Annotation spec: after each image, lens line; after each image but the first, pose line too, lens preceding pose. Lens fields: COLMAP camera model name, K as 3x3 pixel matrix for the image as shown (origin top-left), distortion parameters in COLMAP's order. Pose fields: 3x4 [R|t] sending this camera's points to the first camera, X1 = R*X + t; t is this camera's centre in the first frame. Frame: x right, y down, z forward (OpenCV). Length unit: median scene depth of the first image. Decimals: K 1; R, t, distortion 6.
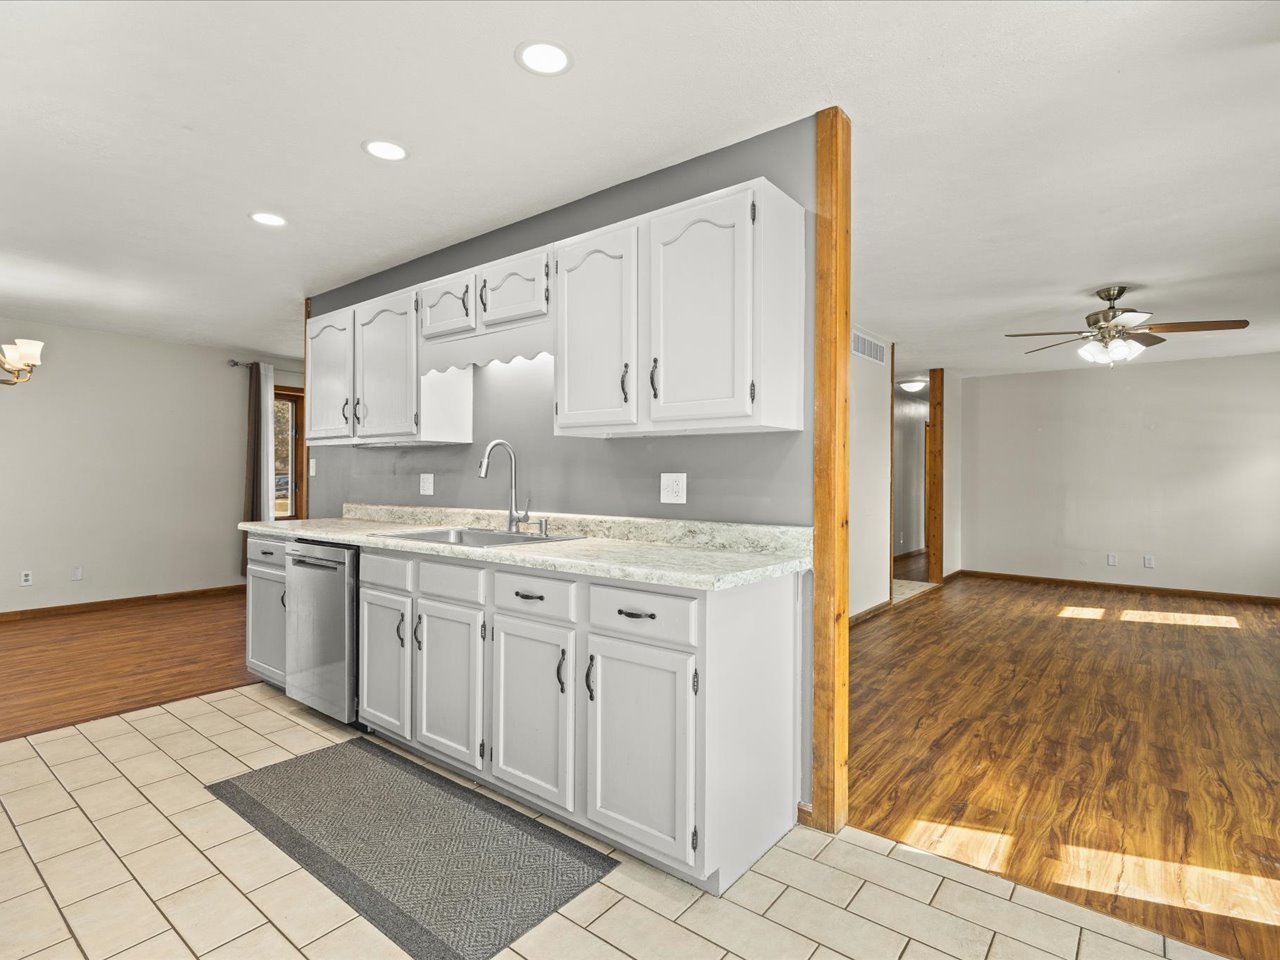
lens RADIAL K [[647.0, 0, 632.3], [0, 647.0, 473.9], [0, 0, 1]] dist [0.009631, -0.000418]
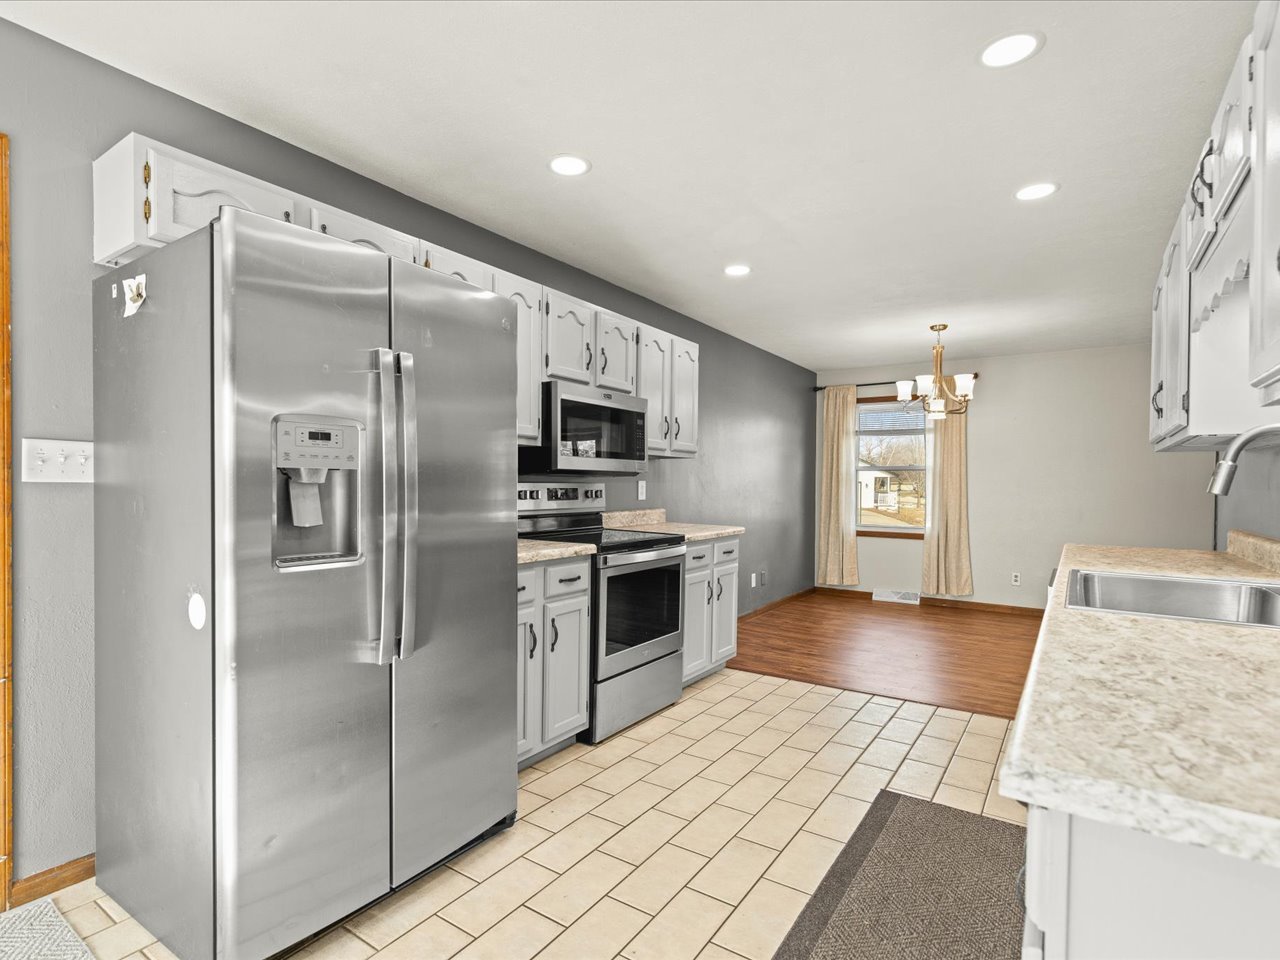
lens RADIAL K [[647.0, 0, 632.4], [0, 647.0, 477.1], [0, 0, 1]] dist [0.009631, -0.000418]
pose [[0.101736, -0.006907, -0.994787, 0.303965], [-0.017728, 0.999805, -0.008755, 0.007367], [0.994653, 0.018527, 0.101594, 0.469495]]
